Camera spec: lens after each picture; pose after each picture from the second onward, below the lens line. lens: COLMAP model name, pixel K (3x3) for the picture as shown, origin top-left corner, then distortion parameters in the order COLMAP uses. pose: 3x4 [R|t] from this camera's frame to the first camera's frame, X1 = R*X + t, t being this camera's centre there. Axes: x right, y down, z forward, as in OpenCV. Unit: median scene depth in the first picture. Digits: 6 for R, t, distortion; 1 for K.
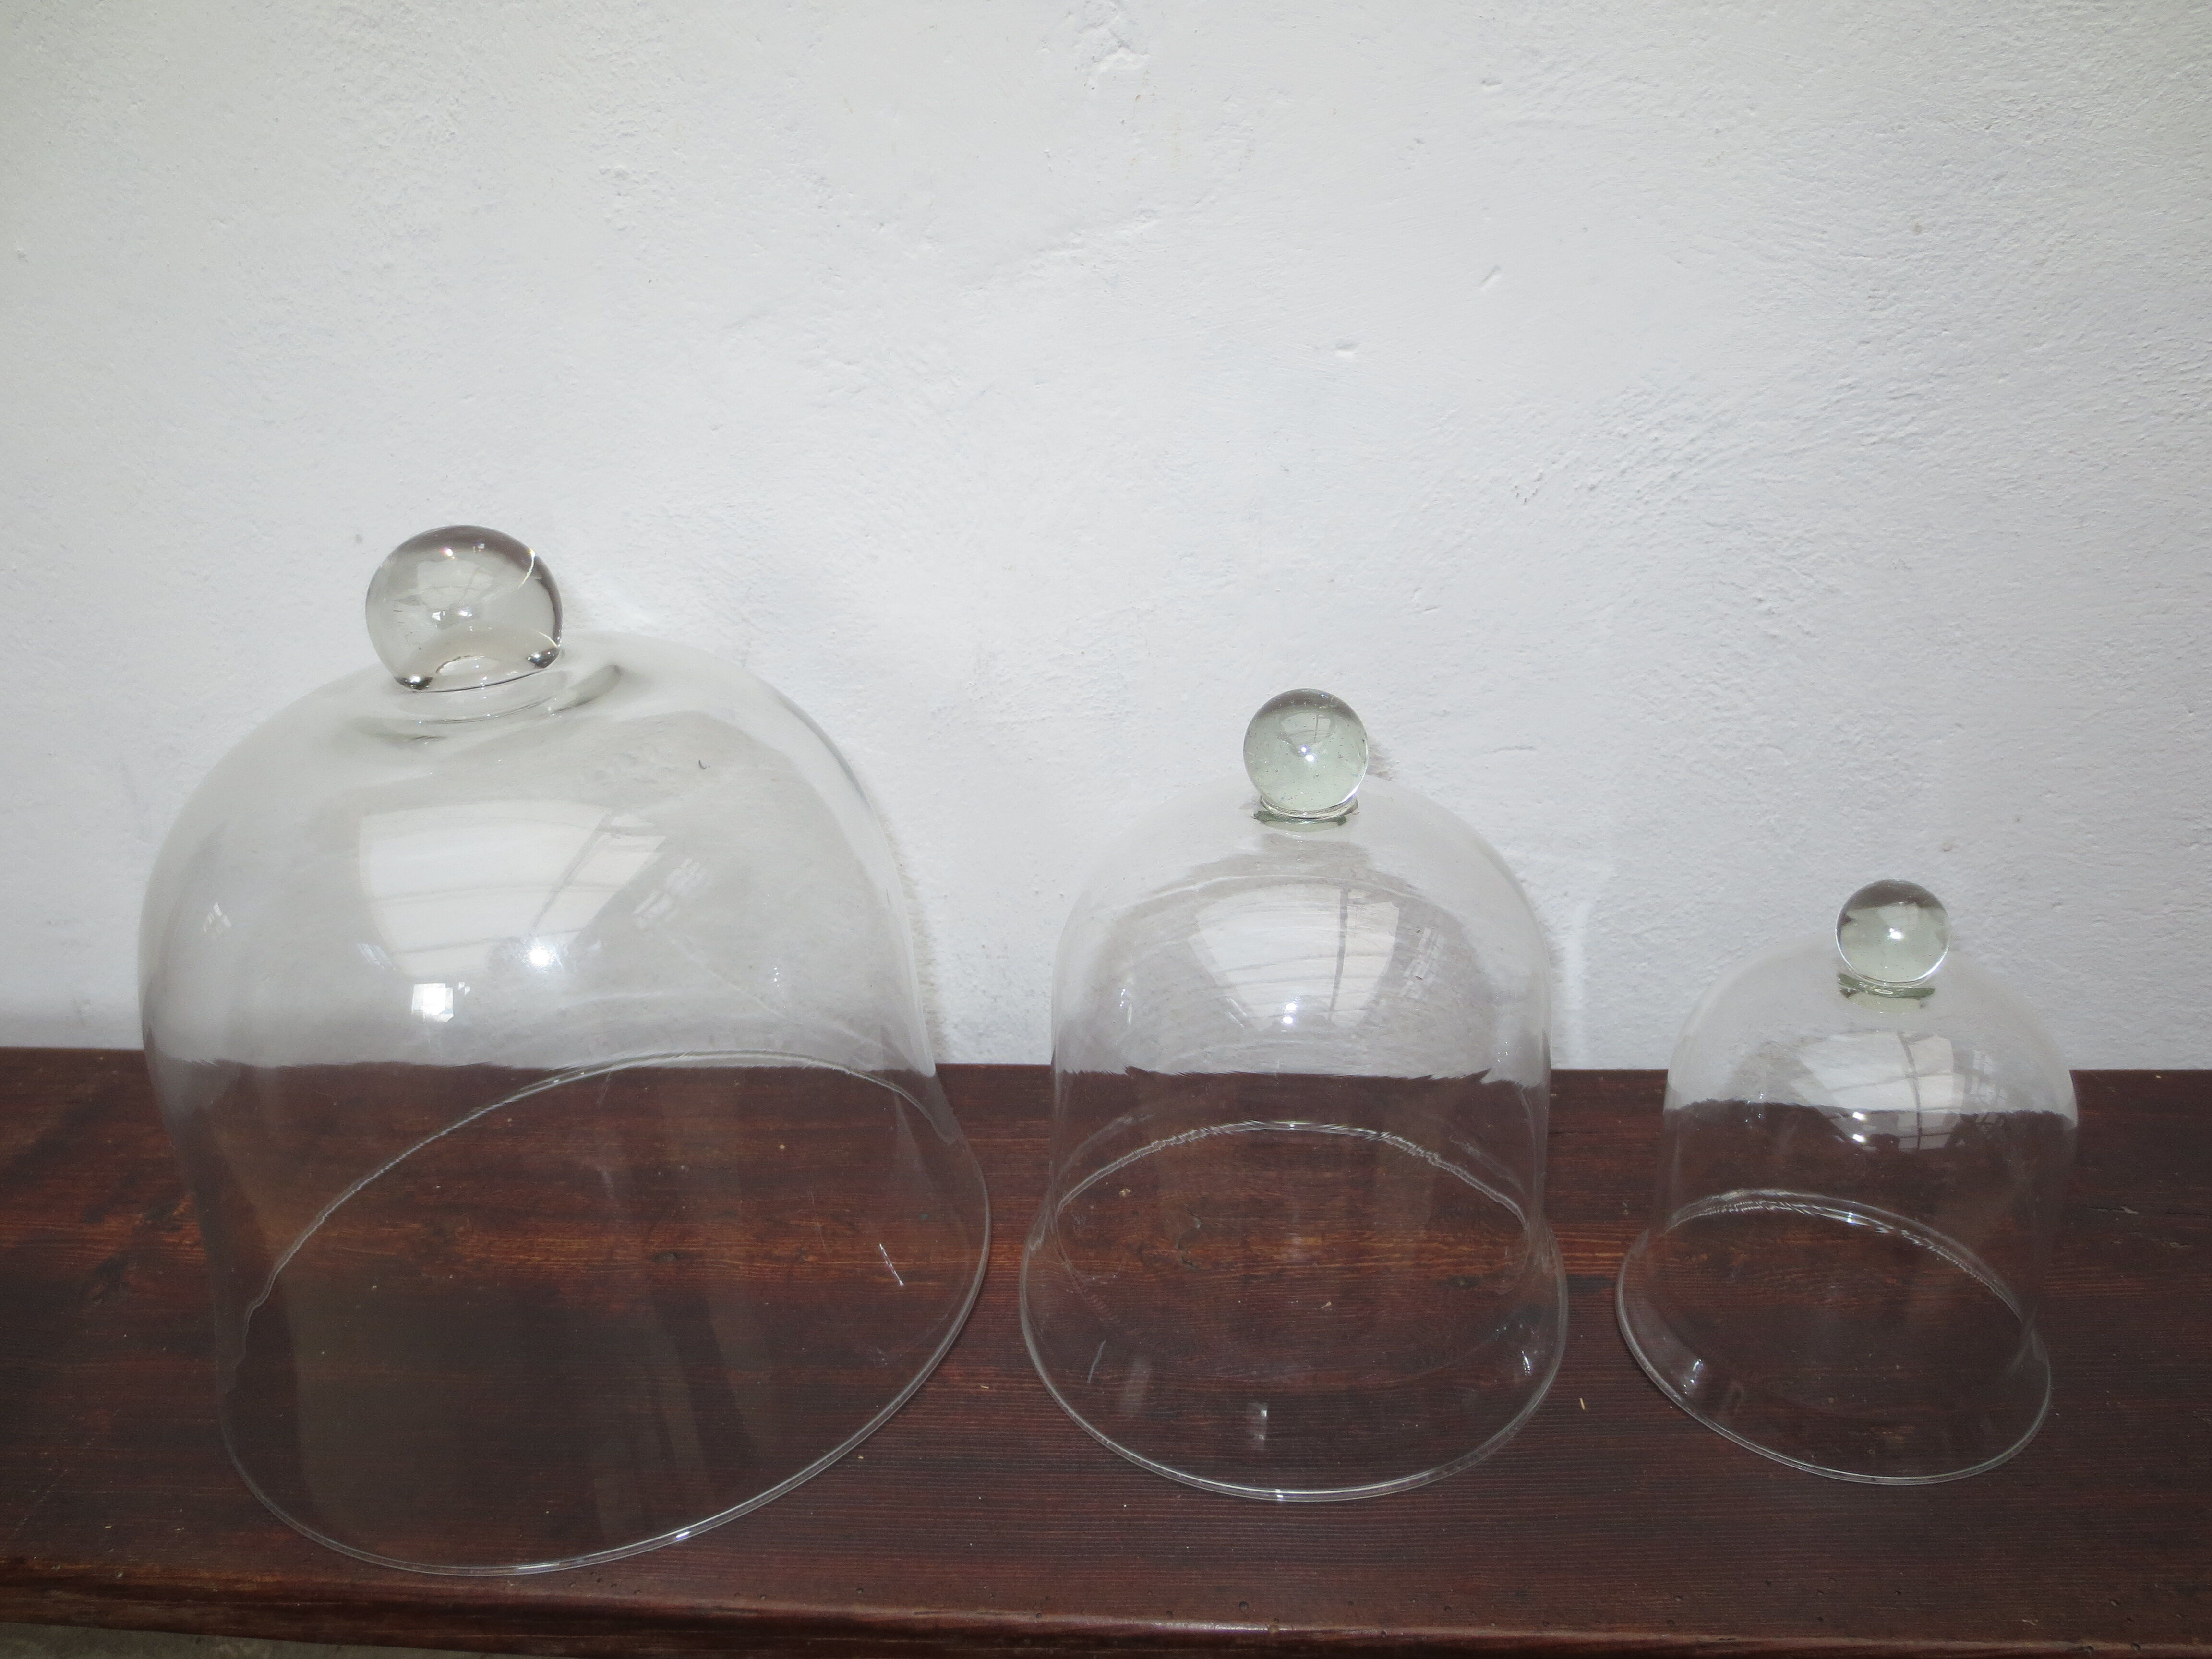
lens RADIAL K [[1563.2, 0, 1081.8], [0, 1563.2, 833.4], [0, 0, 1]] dist [-0.036398, 0.009762]
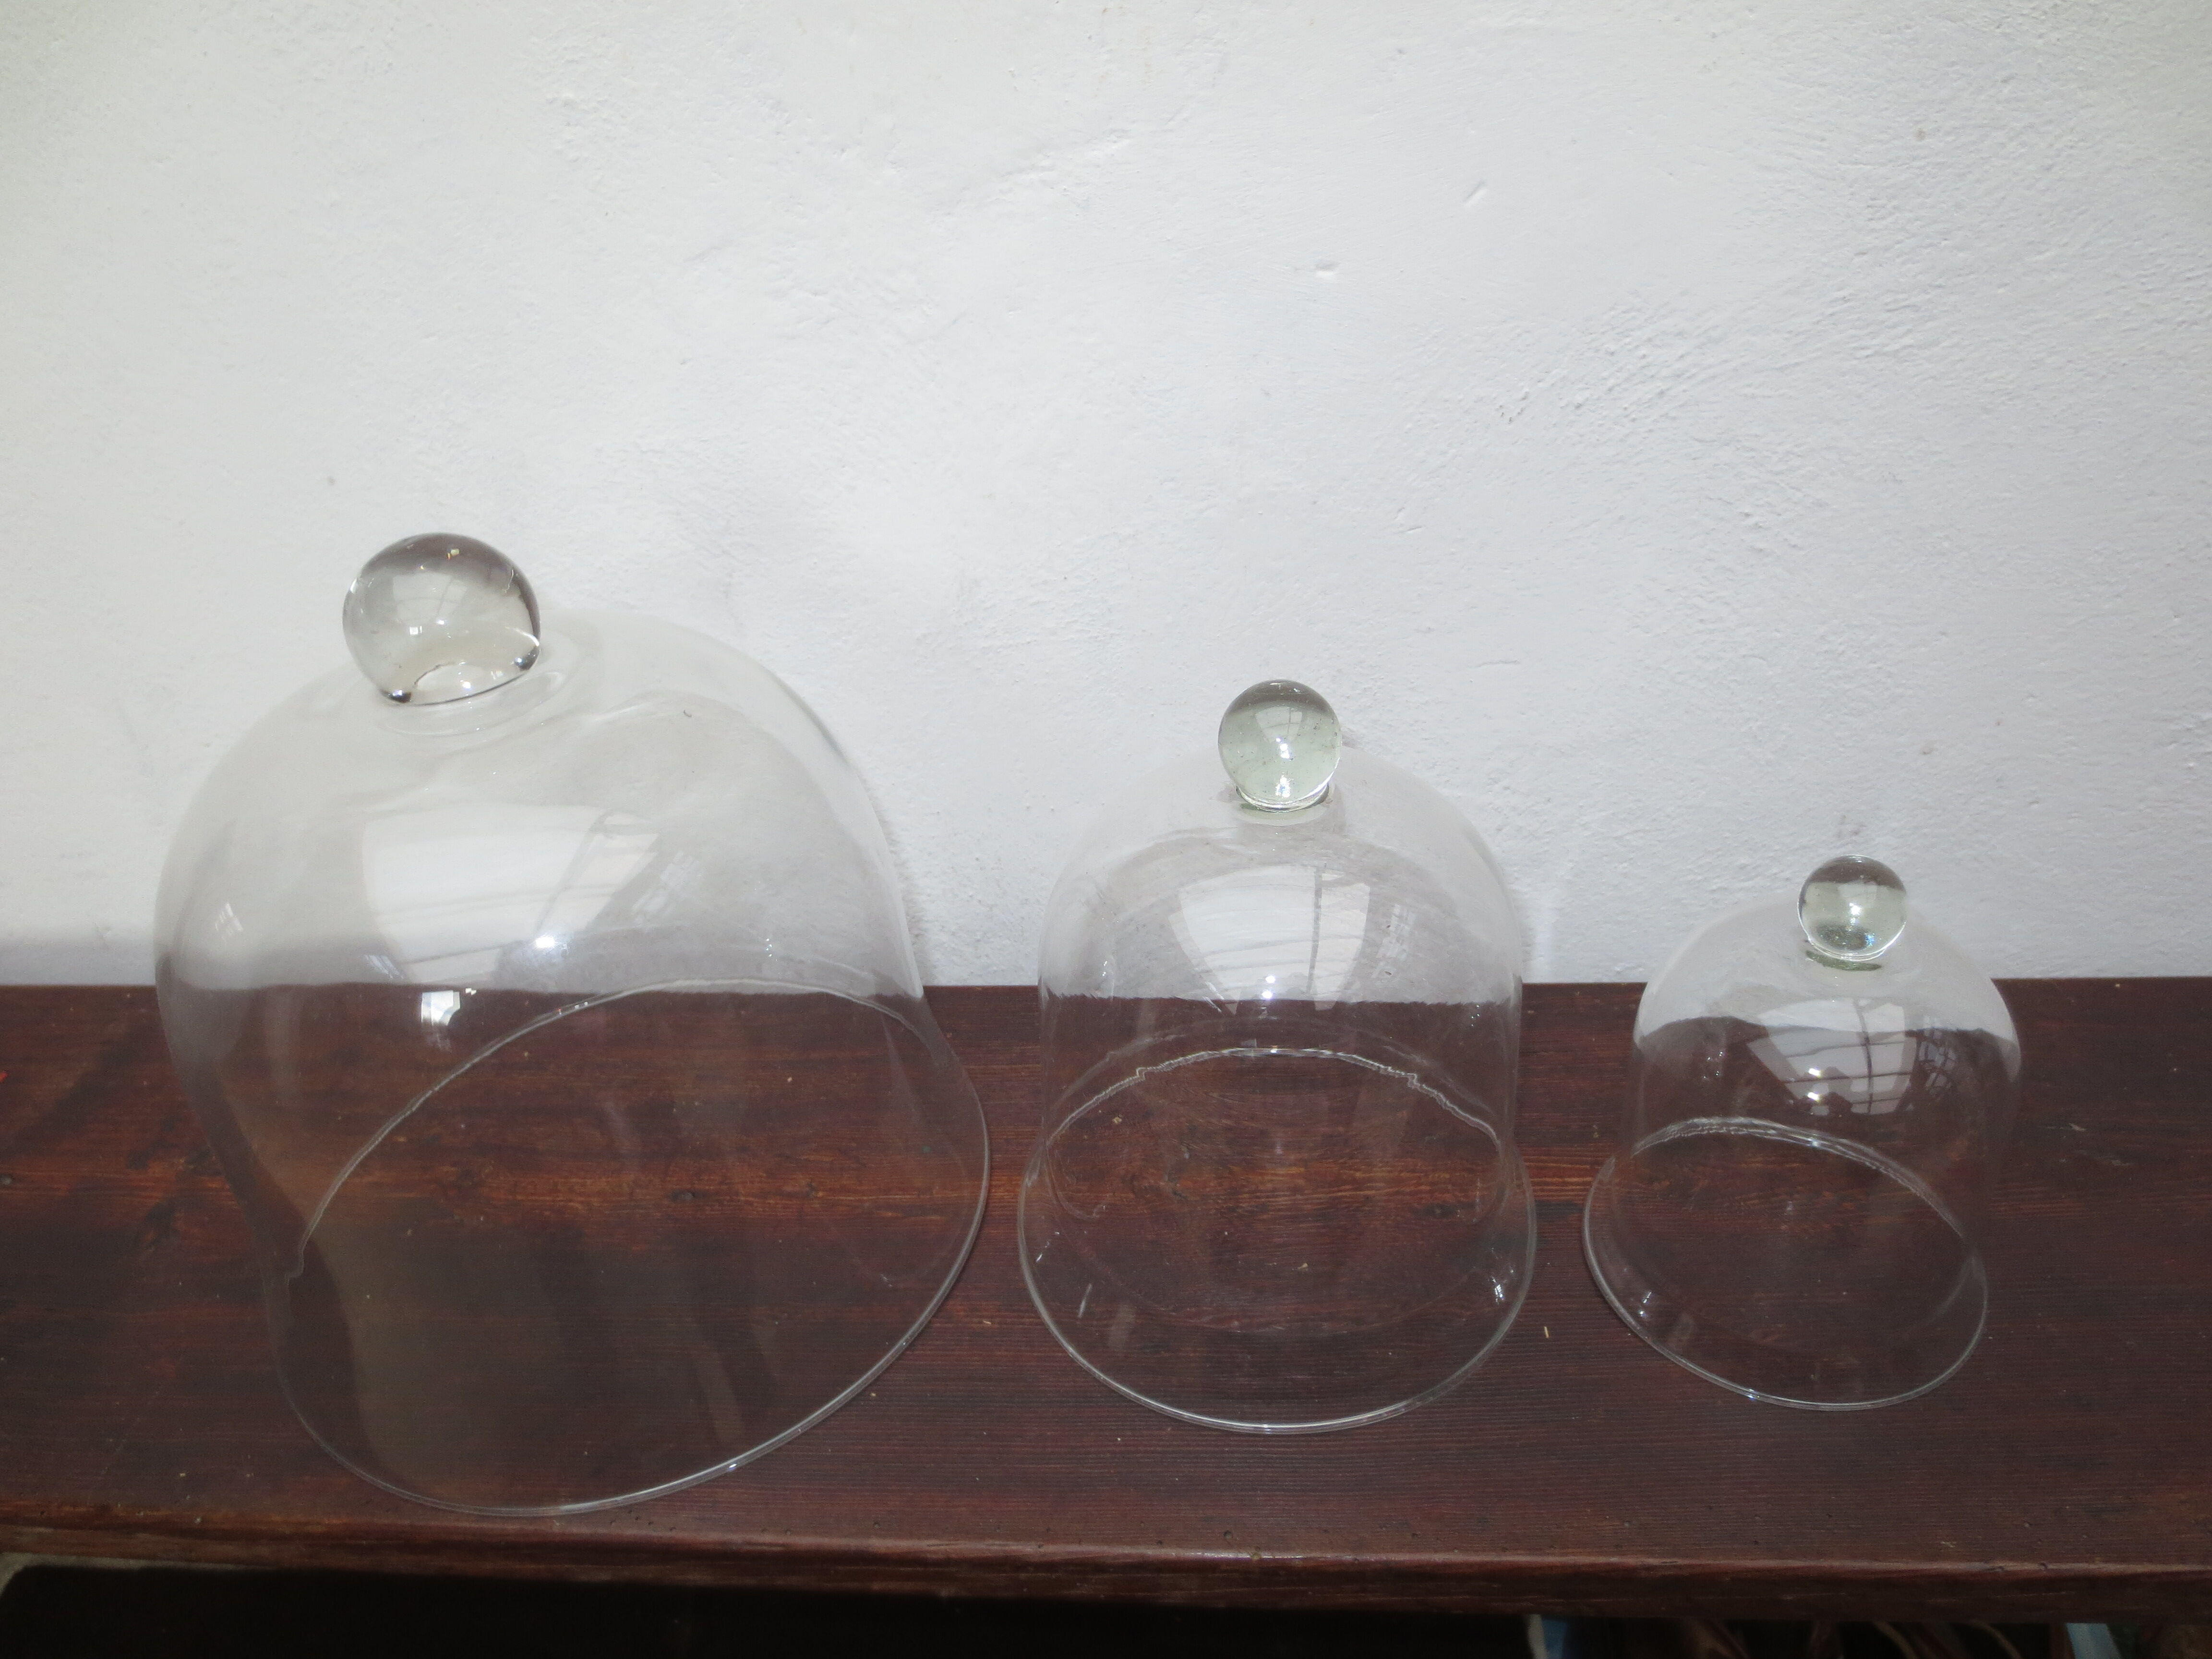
lens RADIAL K [[1563.2, 0, 1083.5], [0, 1563.2, 826.8], [0, 0, 1]] dist [-0.036398, 0.009762]
pose [[0.999668, -0.025084, -0.005931, 0.015939], [0.025664, 0.990014, 0.138612, -0.109986], [0.002395, -0.138718, 0.990329, -0.009589]]
